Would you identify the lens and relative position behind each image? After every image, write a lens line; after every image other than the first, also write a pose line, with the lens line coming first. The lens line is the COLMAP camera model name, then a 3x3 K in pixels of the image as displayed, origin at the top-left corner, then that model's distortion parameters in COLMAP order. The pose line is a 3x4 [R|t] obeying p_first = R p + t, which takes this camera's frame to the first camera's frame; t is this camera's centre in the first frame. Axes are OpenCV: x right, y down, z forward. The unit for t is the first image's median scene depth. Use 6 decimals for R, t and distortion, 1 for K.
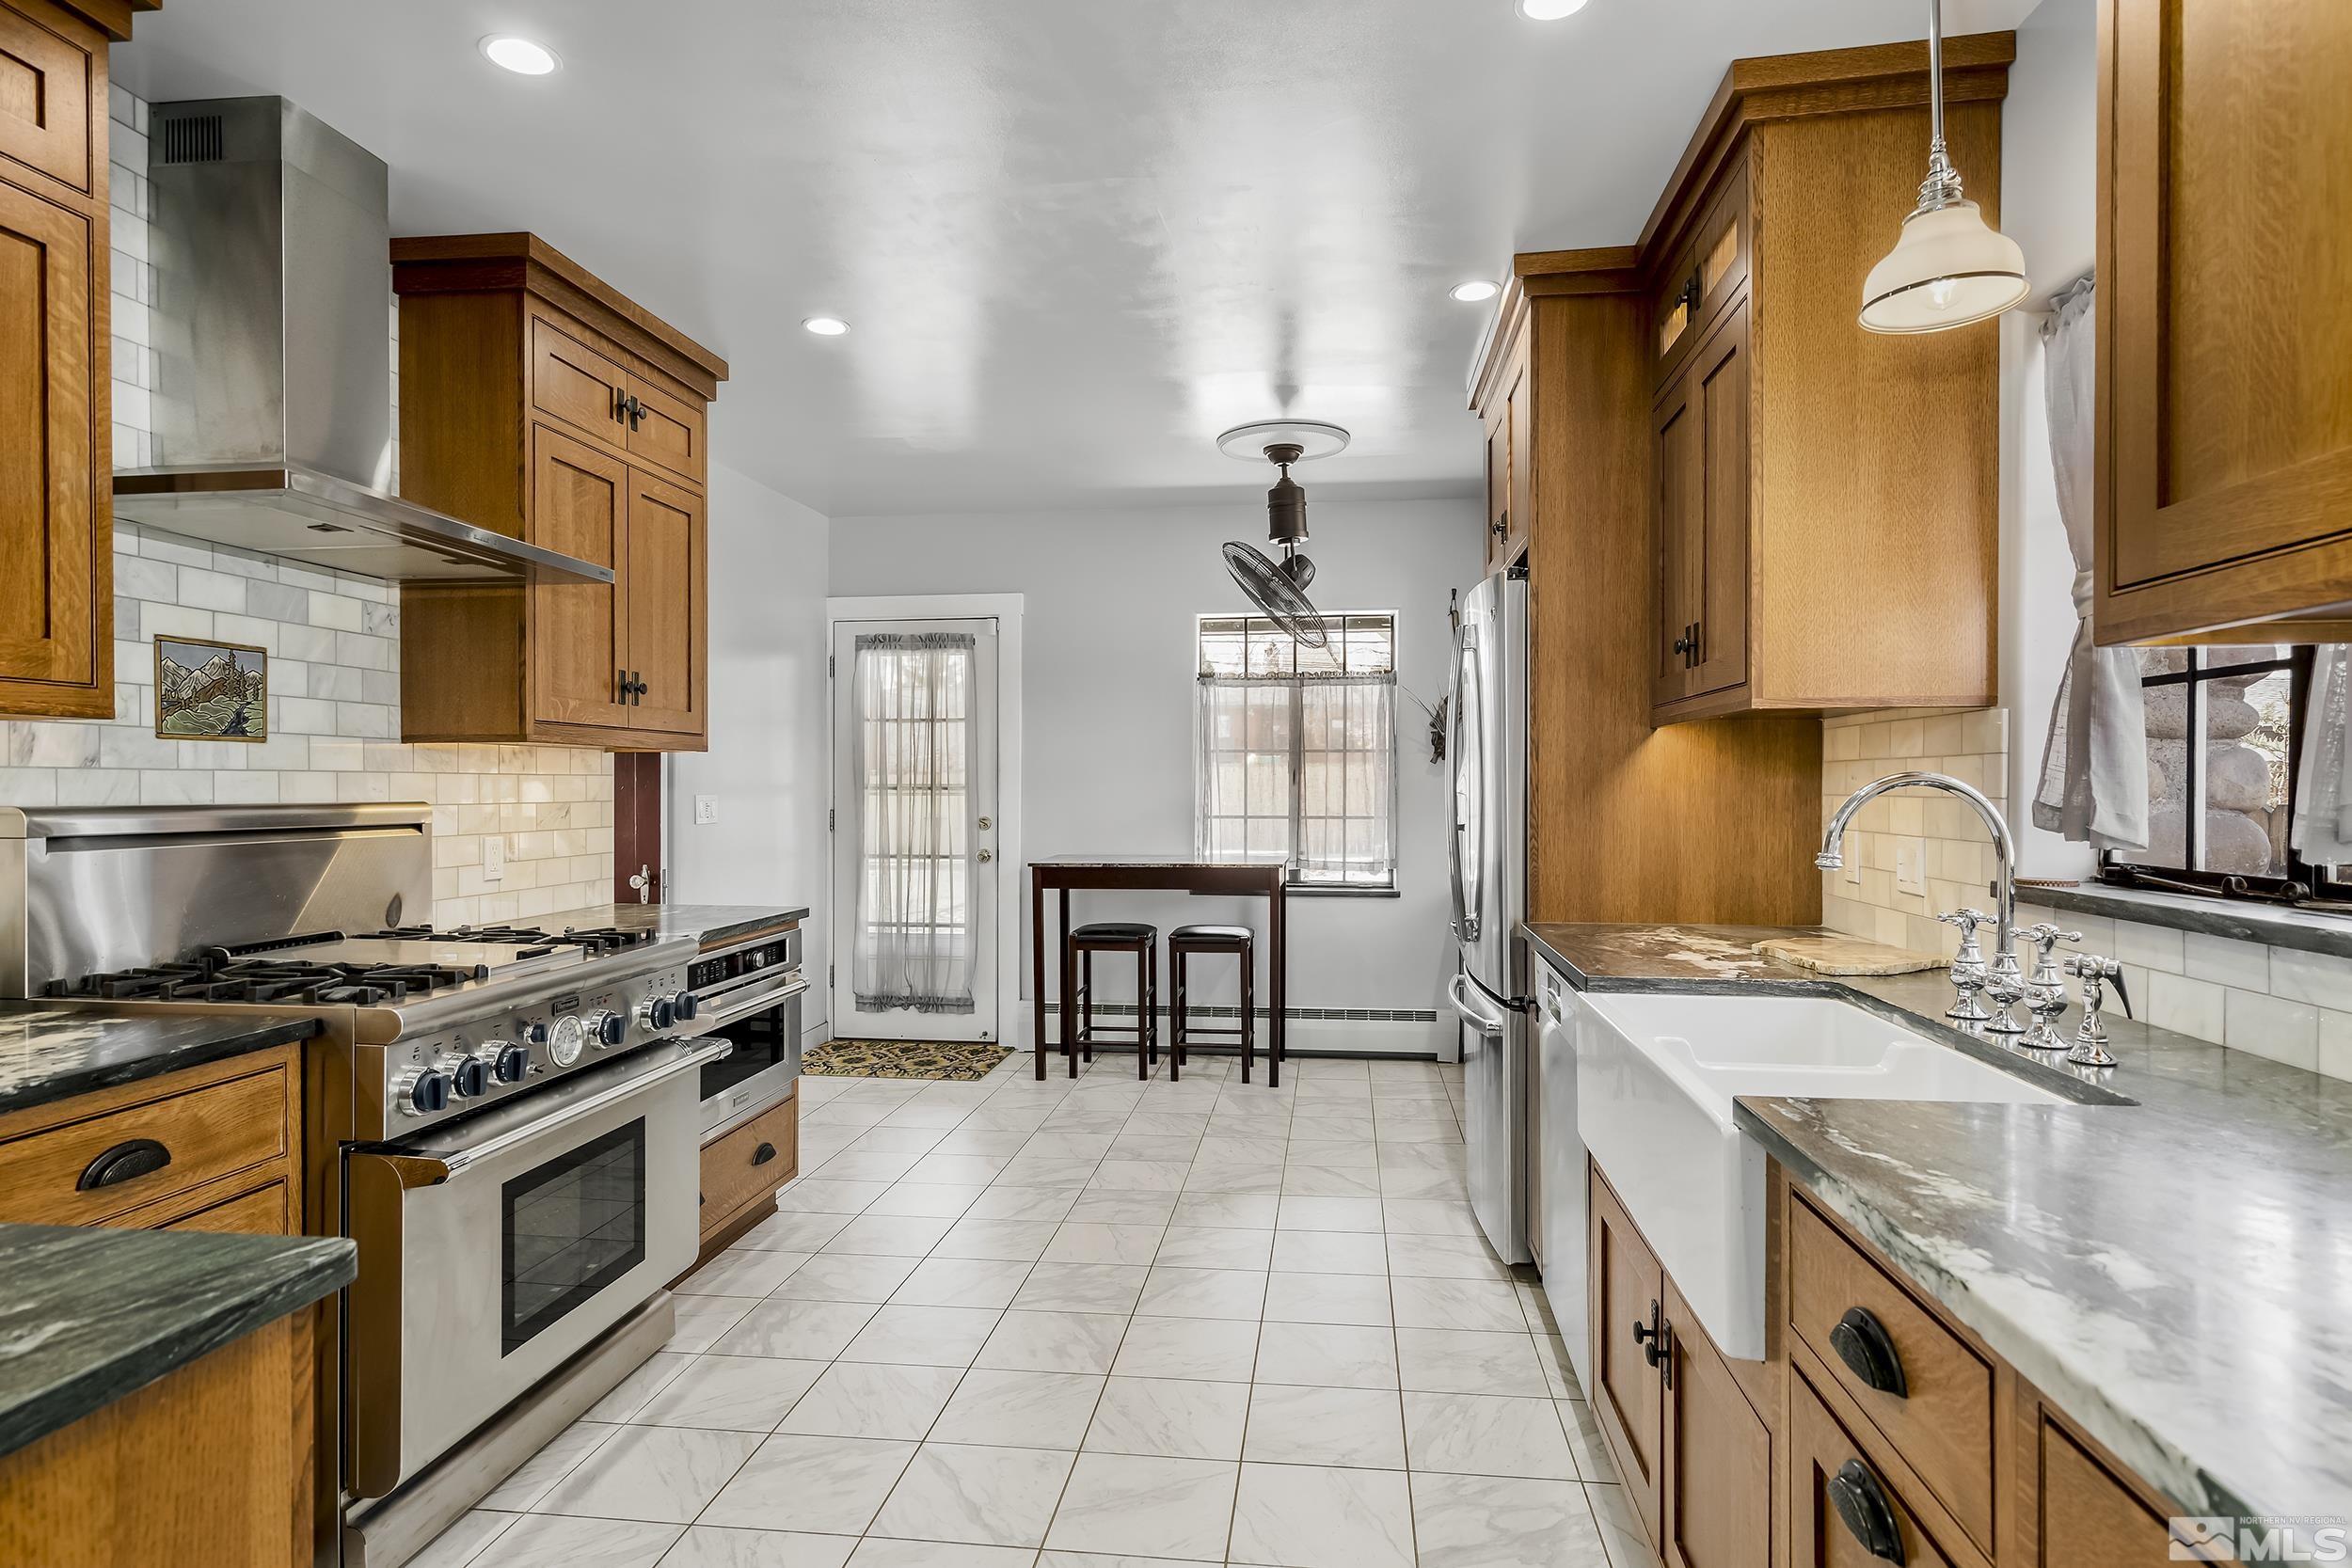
lens RADIAL K [[1289.7, 0, 1176.6], [0, 1289.7, 786.1], [0, 0, 1]] dist [-0.001070, -0.000120]
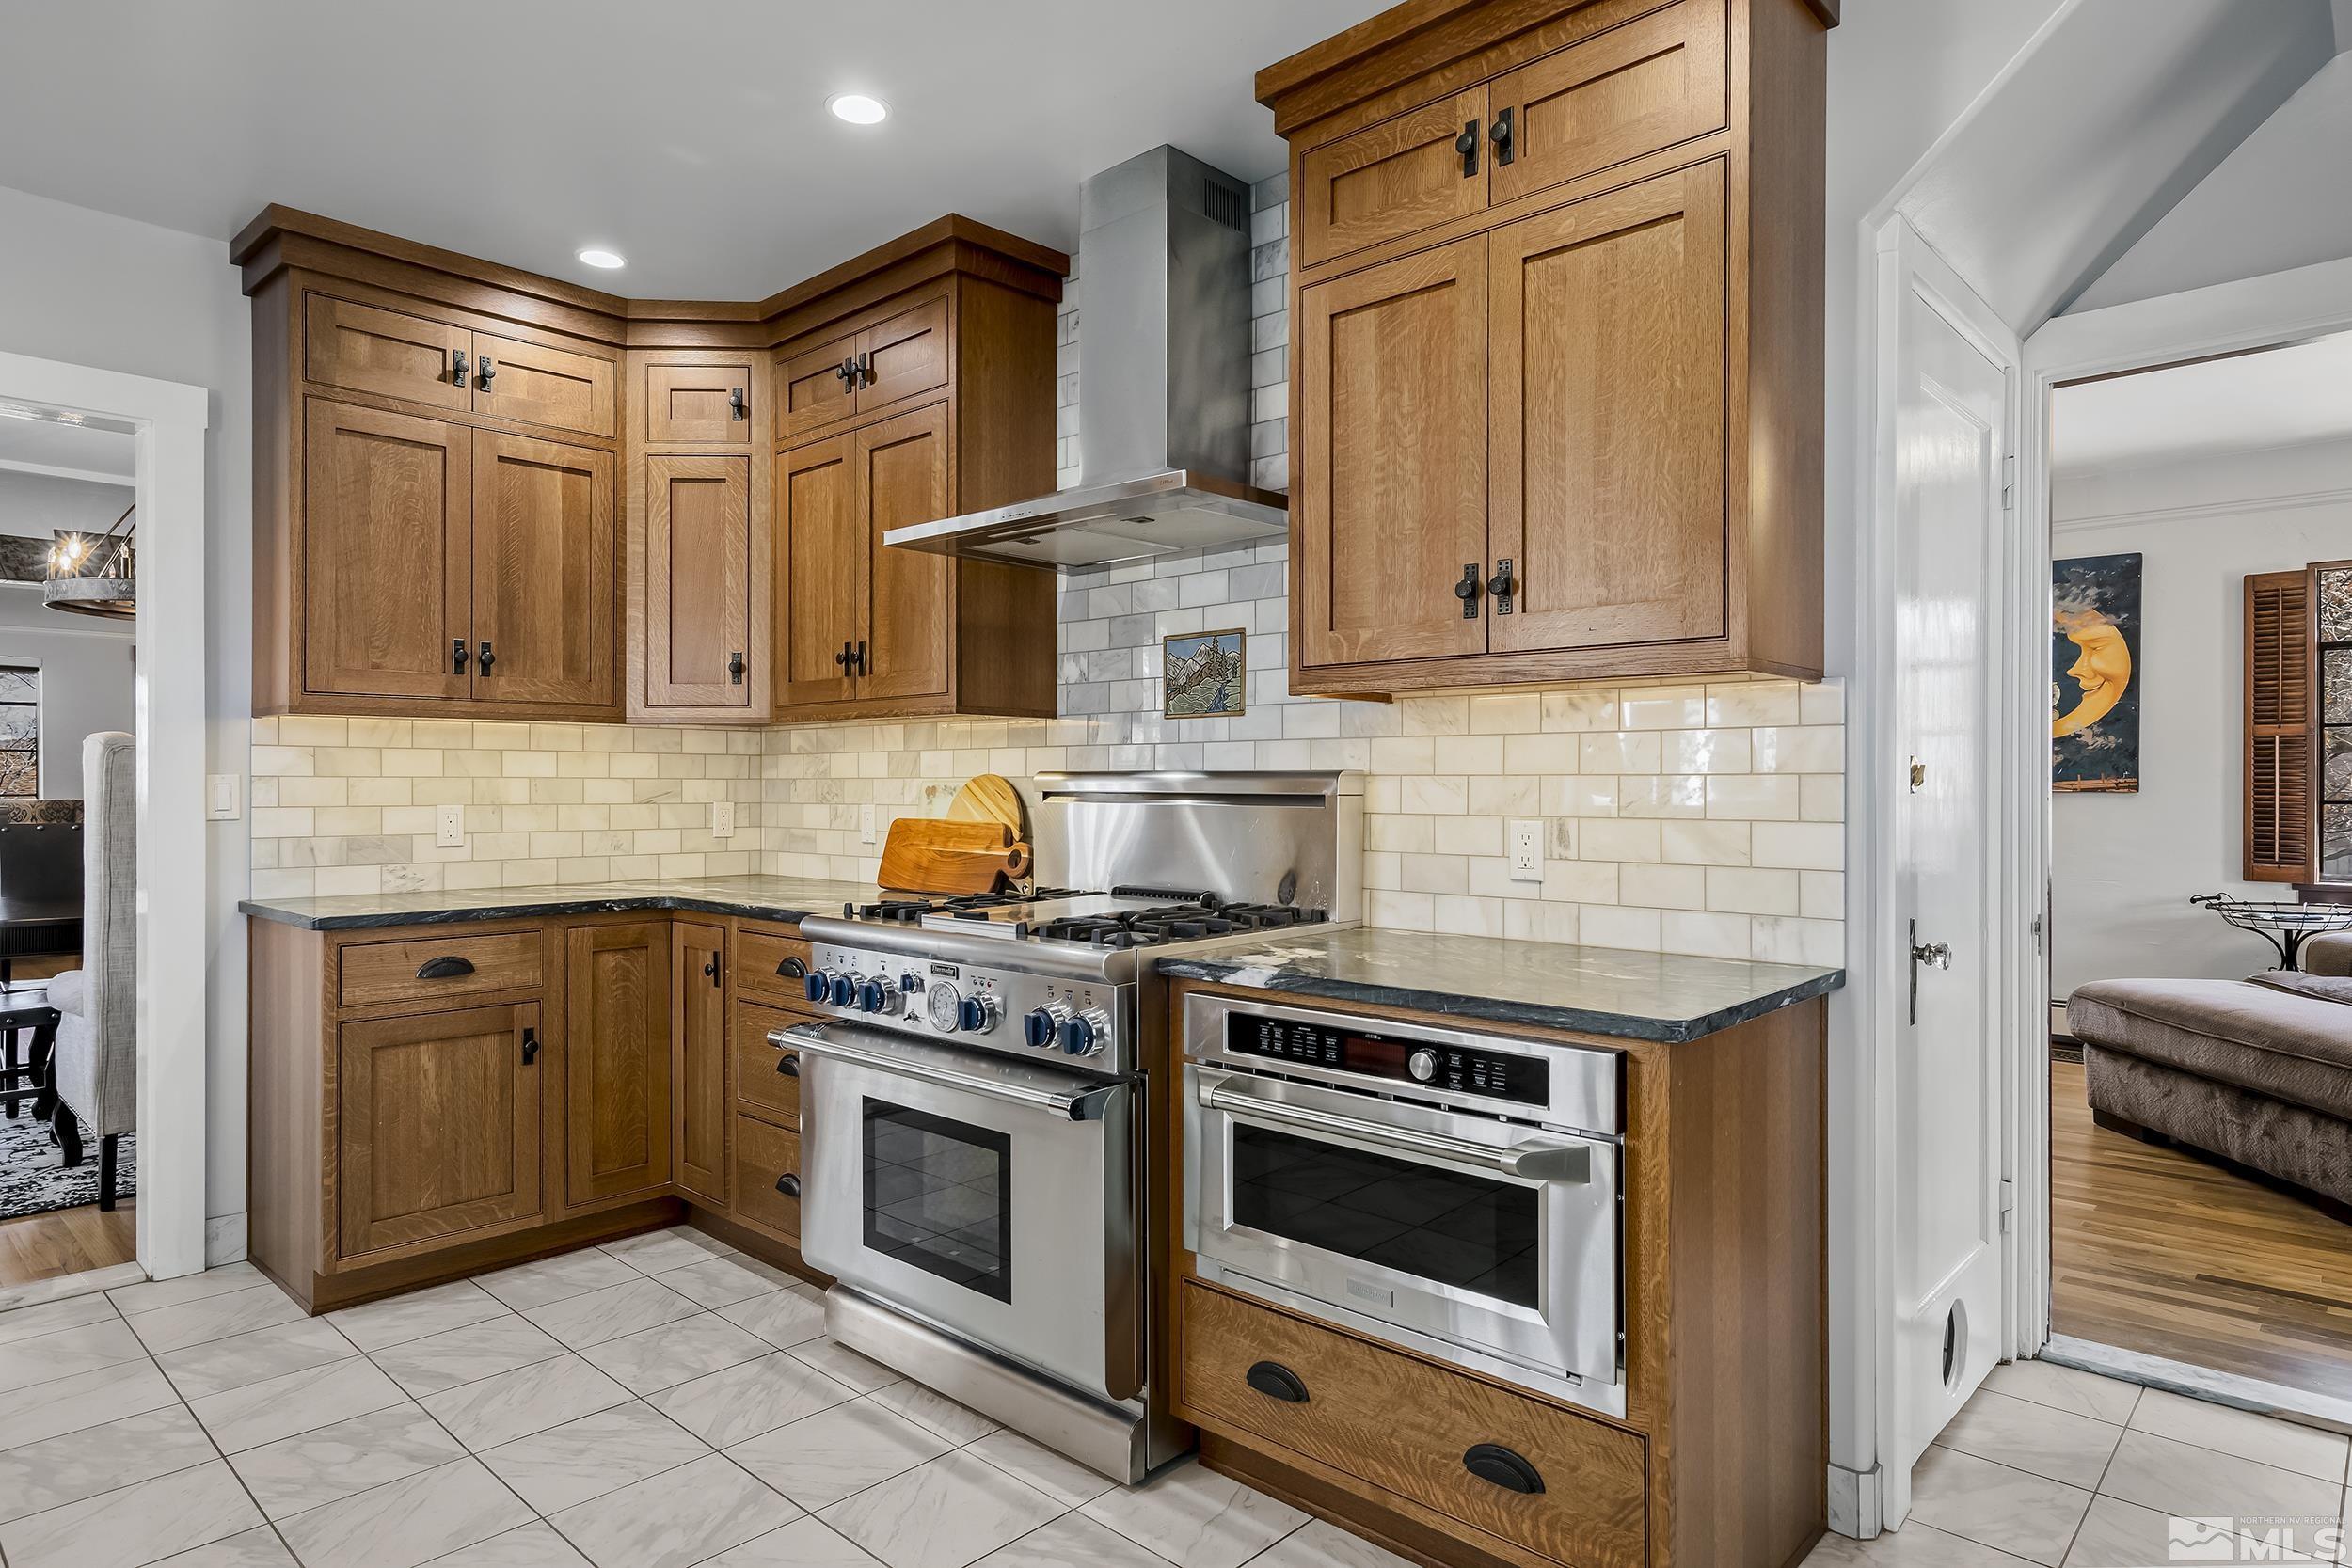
lens RADIAL K [[1350.6, 0, 1176.1], [0, 1350.6, 780.9], [0, 0, 1]] dist [0.009413, 0.000109]
pose [[-0.587931, 0.001838, -0.808909, 0.249855], [0.001420, 0.999998, 0.001240, 0.020189], [0.808910, -0.000420, -0.587932, 1.638282]]
